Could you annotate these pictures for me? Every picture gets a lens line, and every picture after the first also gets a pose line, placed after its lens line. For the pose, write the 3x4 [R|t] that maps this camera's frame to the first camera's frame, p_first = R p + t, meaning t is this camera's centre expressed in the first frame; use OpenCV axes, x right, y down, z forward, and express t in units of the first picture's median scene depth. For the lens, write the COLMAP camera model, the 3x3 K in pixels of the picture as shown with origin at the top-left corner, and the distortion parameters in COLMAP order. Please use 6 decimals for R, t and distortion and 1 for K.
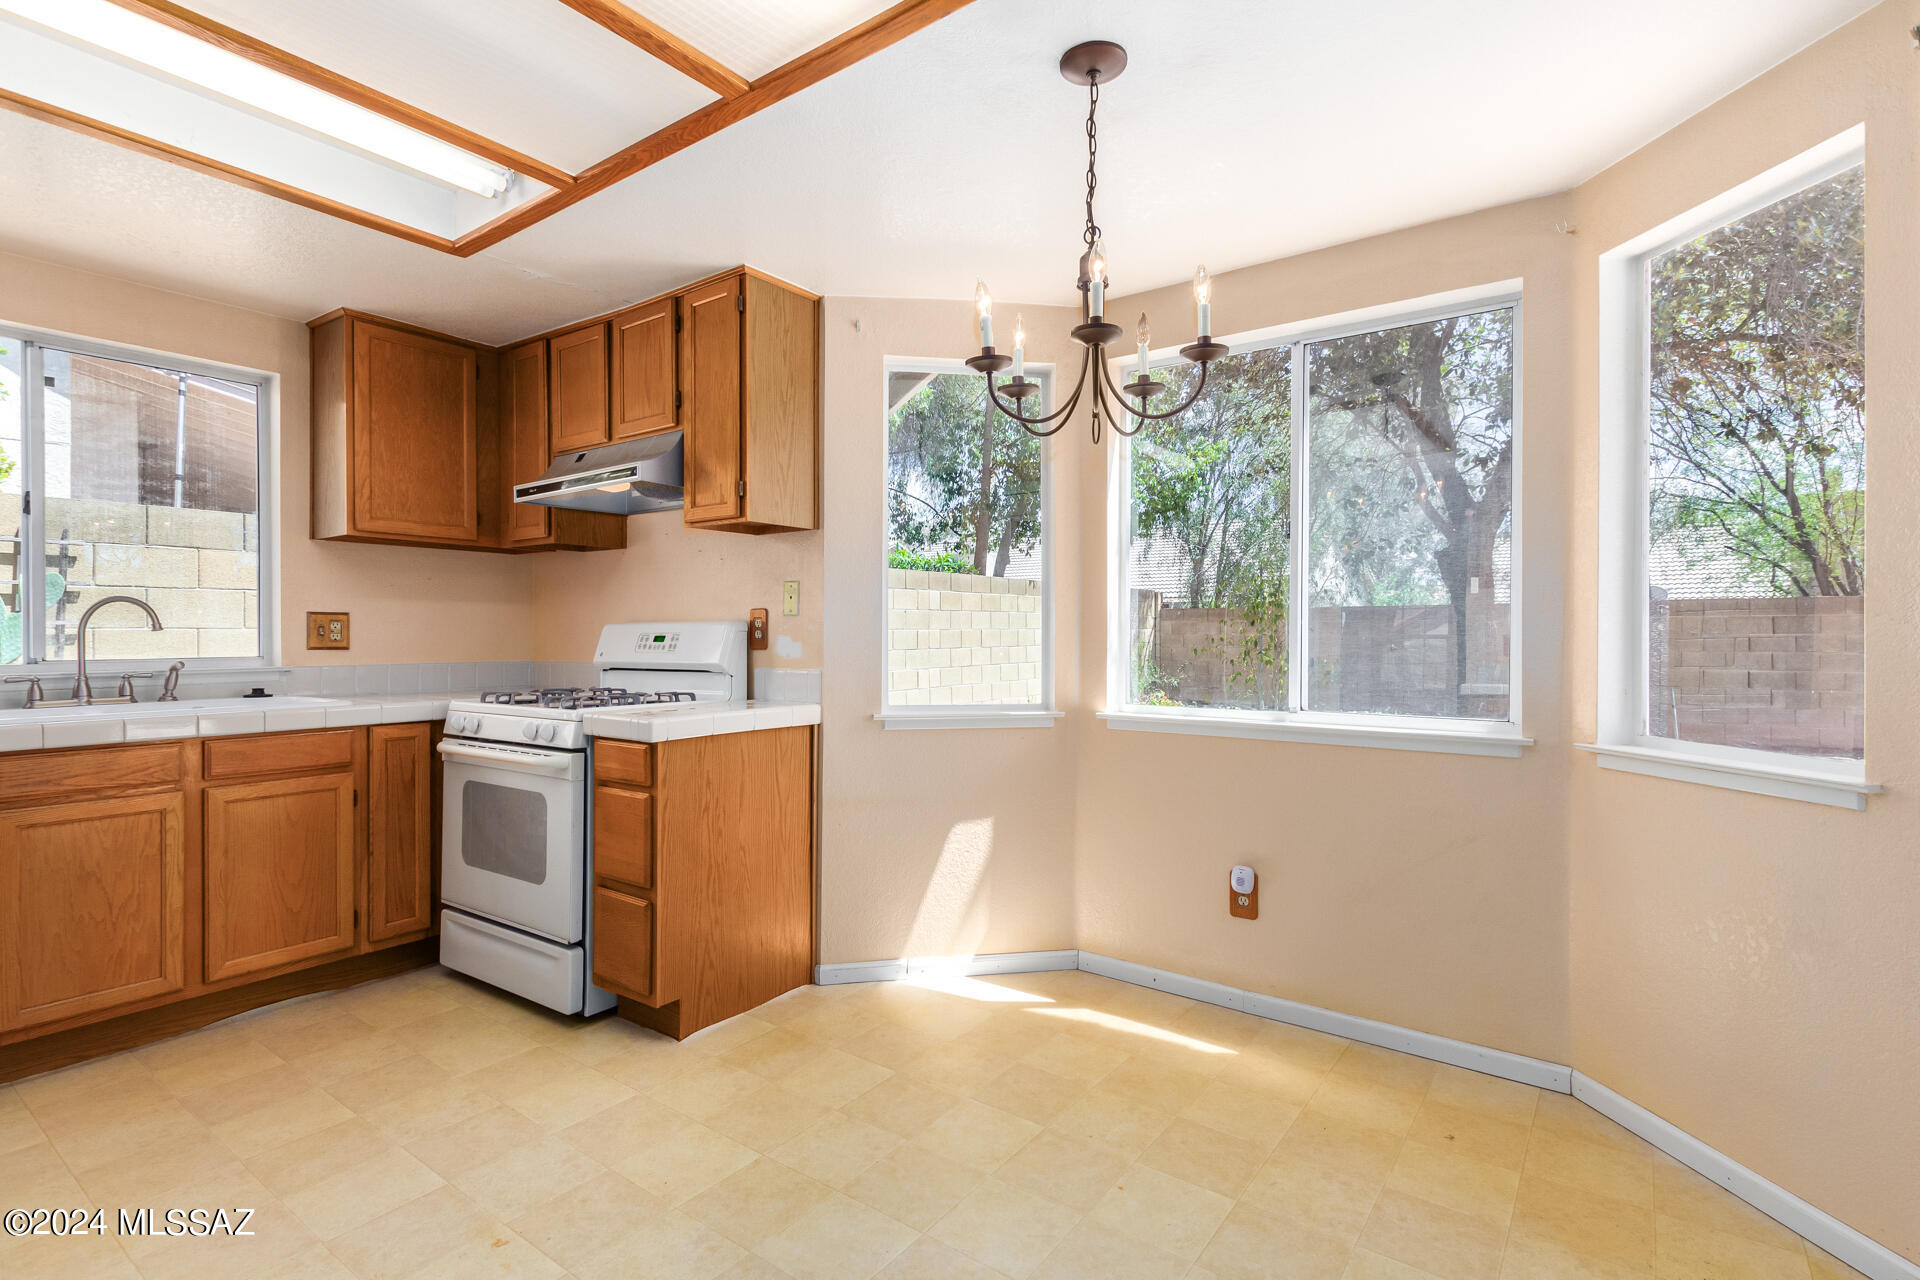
lens RADIAL K [[913.9, 0, 977.2], [0, 913.9, 636.5], [0, 0, 1]] dist [0.009480, -0.003303]
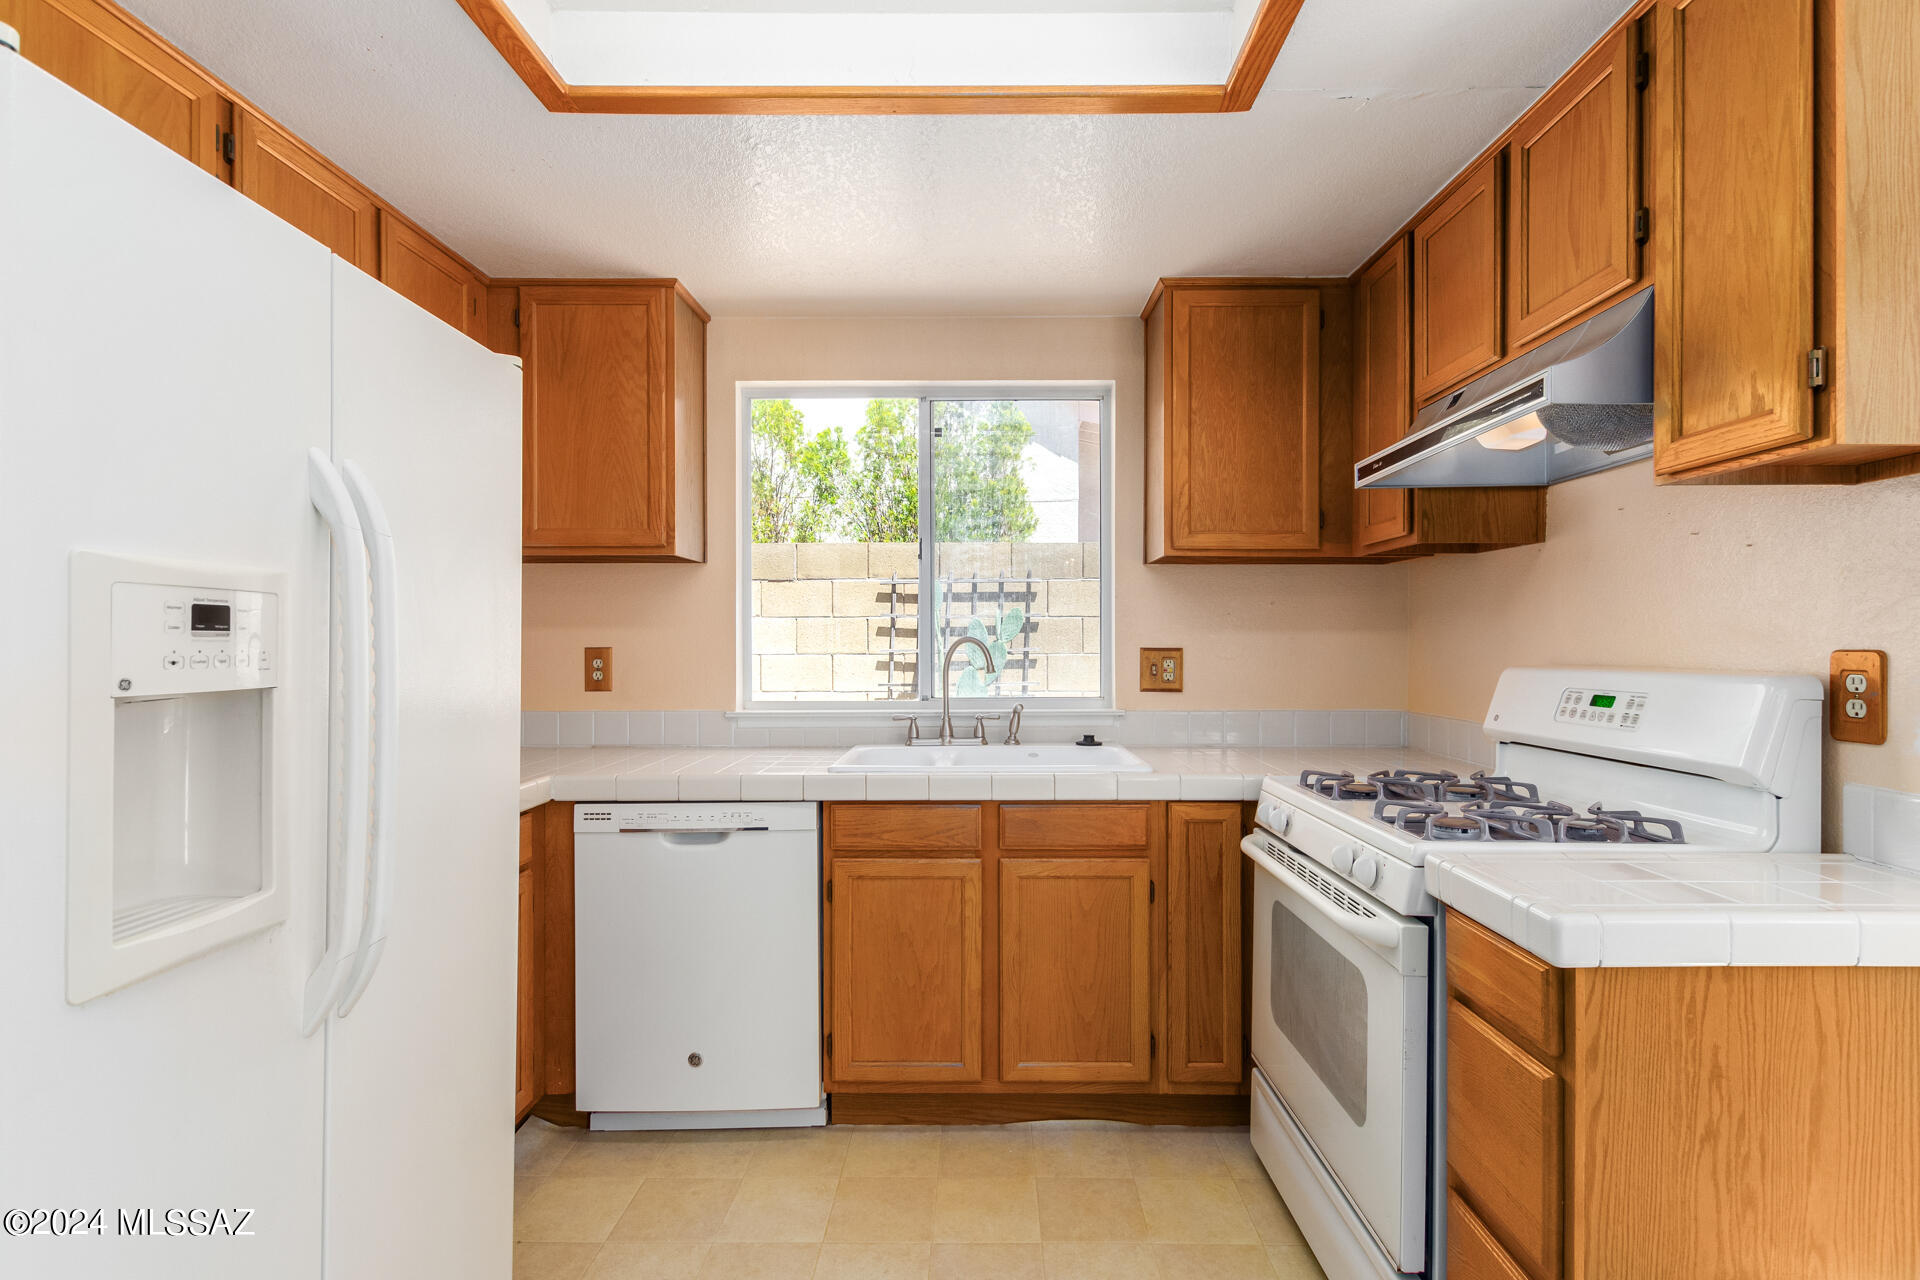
lens RADIAL K [[913.9, 0, 961.9], [0, 913.9, 645.1], [0, 0, 1]] dist [0.009480, -0.003303]
pose [[0.565557, 0.002786, -0.824705, -0.125016], [-0.001618, 0.999996, 0.002268, -0.035221], [0.824708, 0.000052, 0.565559, 0.417957]]
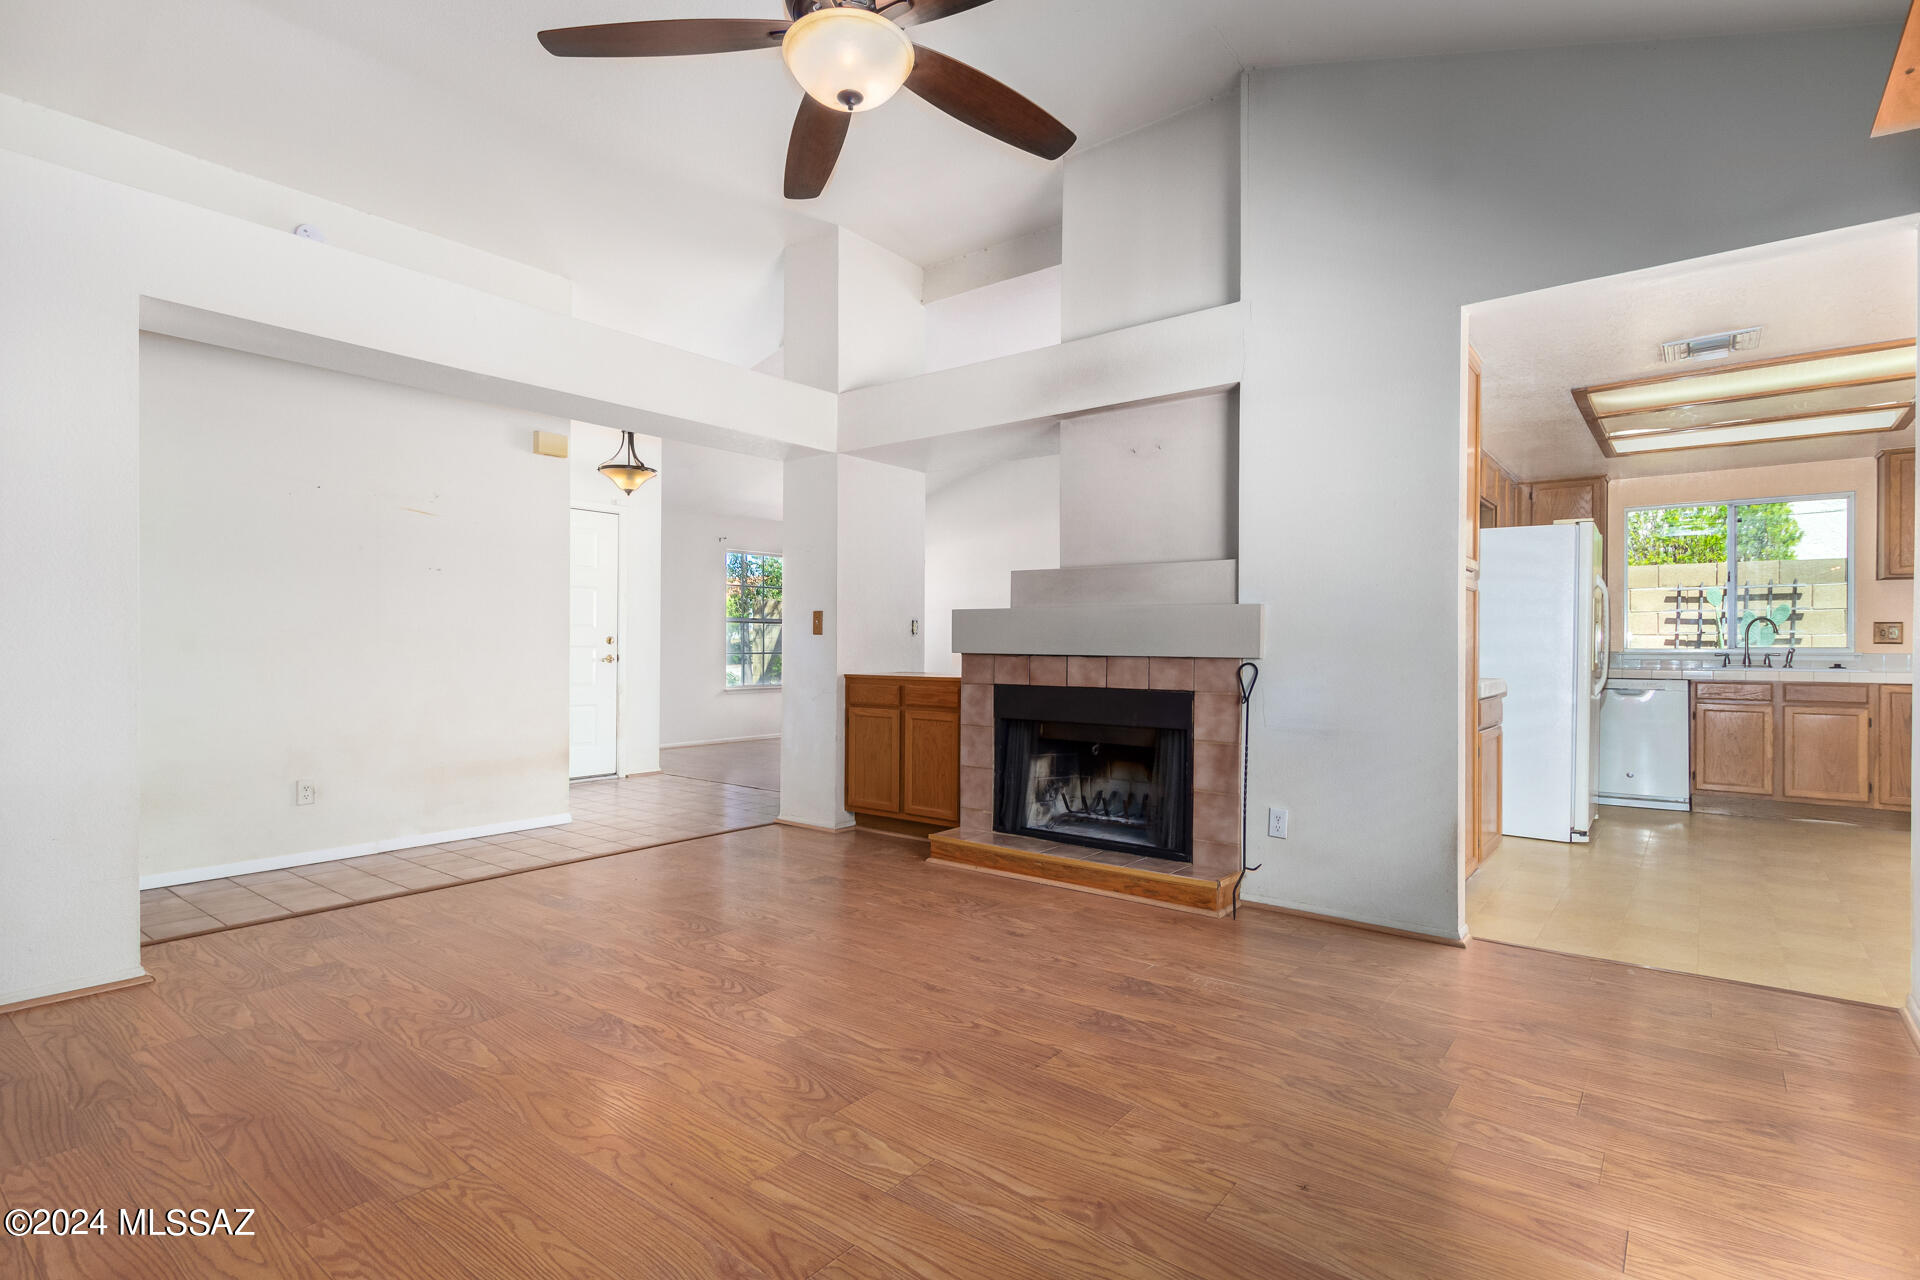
lens RADIAL K [[913.9, 0, 962.6], [0, 913.9, 643.2], [0, 0, 1]] dist [0.009480, -0.003303]
pose [[-0.054402, -0.002545, -0.998516, 1.244186], [-0.007541, 0.999969, -0.002137, 0.033157], [0.998491, 0.007414, -0.054420, -0.709041]]
